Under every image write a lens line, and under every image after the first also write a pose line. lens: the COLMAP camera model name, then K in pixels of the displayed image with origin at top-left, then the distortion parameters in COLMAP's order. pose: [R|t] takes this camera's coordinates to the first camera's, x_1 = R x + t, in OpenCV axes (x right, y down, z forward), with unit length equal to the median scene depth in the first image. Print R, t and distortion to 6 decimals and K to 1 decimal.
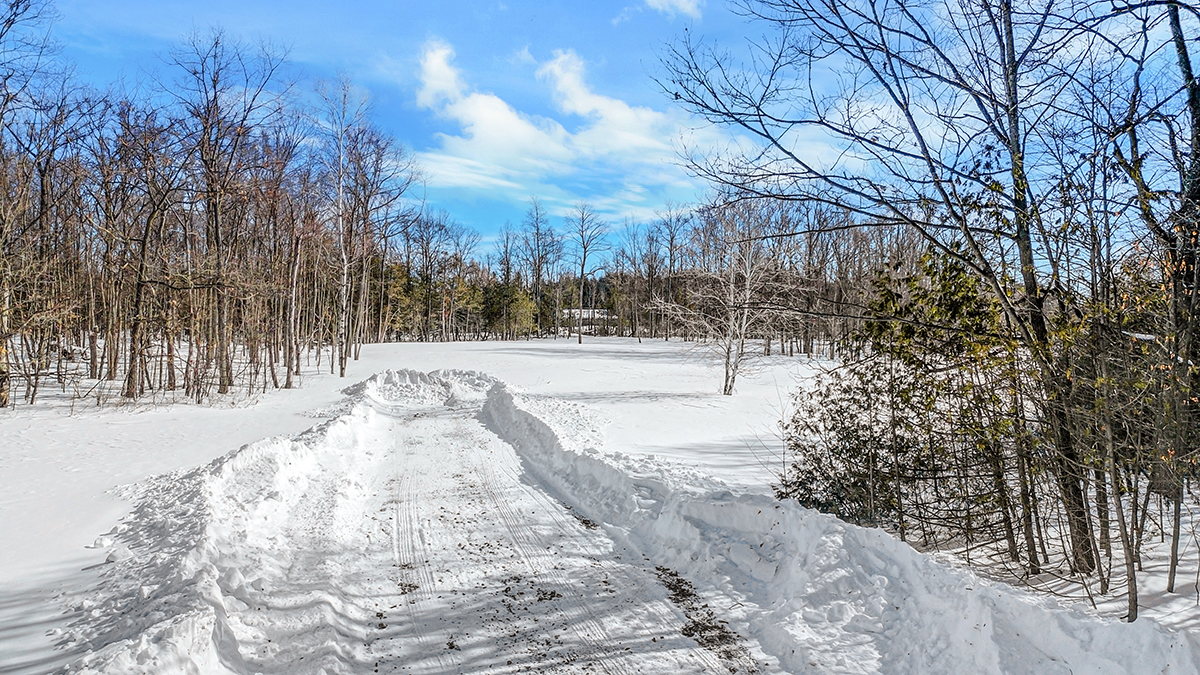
lens RADIAL K [[844.1, 0, 600.0], [0, 844.1, 337.5], [0, 0, 1]] dist [0.107772, -0.107955]
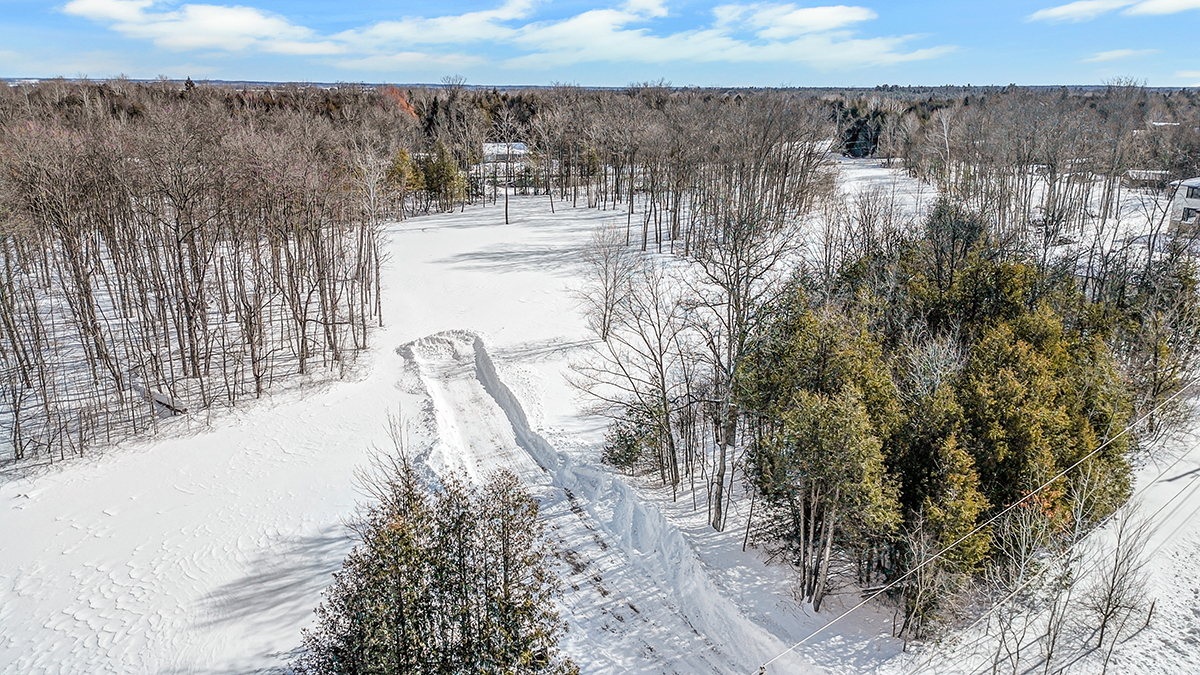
lens RADIAL K [[844.1, 0, 600.0], [0, 844.1, 337.5], [0, 0, 1]] dist [0.107772, -0.107955]
pose [[0.994534, -0.029357, 0.100205, -0.052028], [0.001113, 0.962590, 0.270960, -0.541666], [-0.104411, -0.269368, 0.957361, -0.944134]]
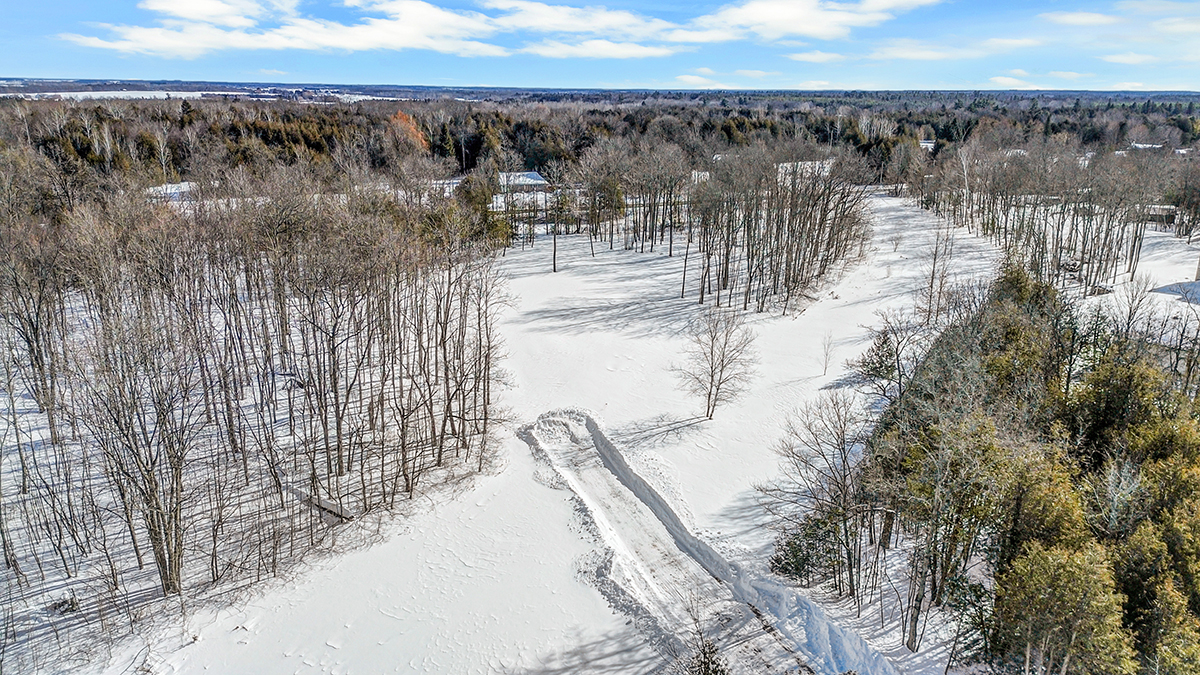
lens RADIAL K [[844.1, 0, 600.0], [0, 844.1, 337.5], [0, 0, 1]] dist [0.107772, -0.107955]
pose [[0.989574, -0.038191, 0.138868, -0.430561], [-0.000922, 0.962502, 0.271273, -0.767510], [-0.144021, -0.268573, 0.952432, -0.897894]]
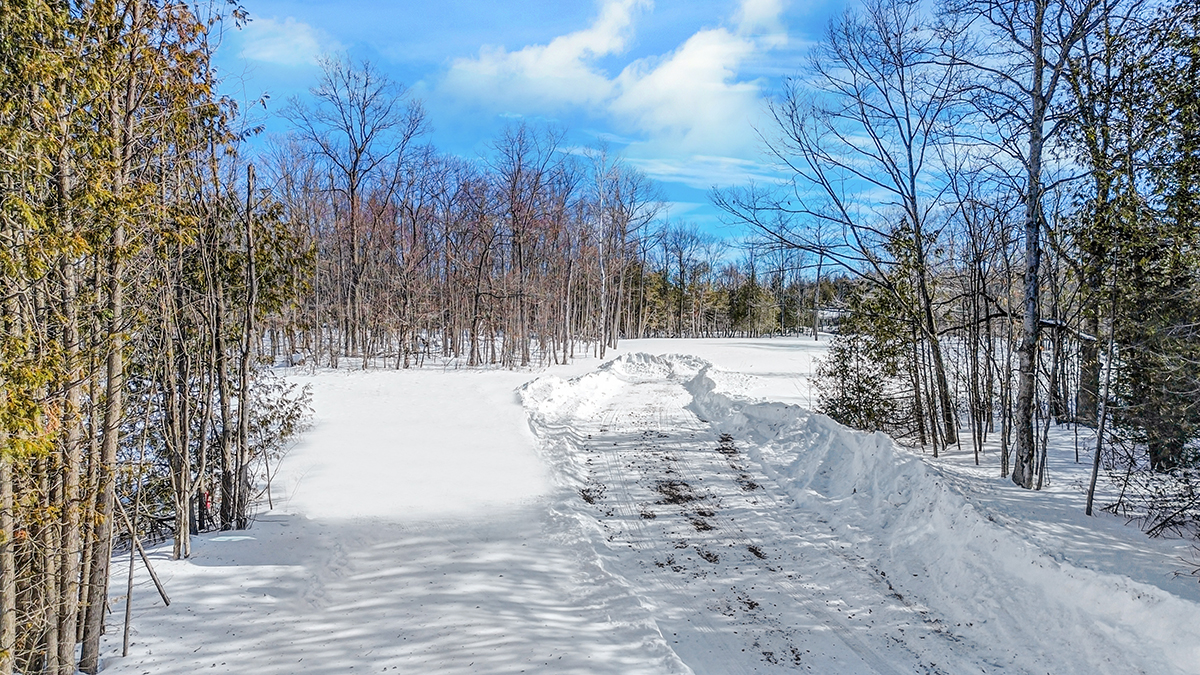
lens RADIAL K [[844.1, 0, 600.0], [0, 844.1, 337.5], [0, 0, 1]] dist [0.107772, -0.107955]
pose [[0.950045, 0.005484, -0.312064, 0.166437], [-0.005891, 0.999983, -0.000360, 0.016080], [0.312057, 0.002180, 0.950061, -0.407090]]
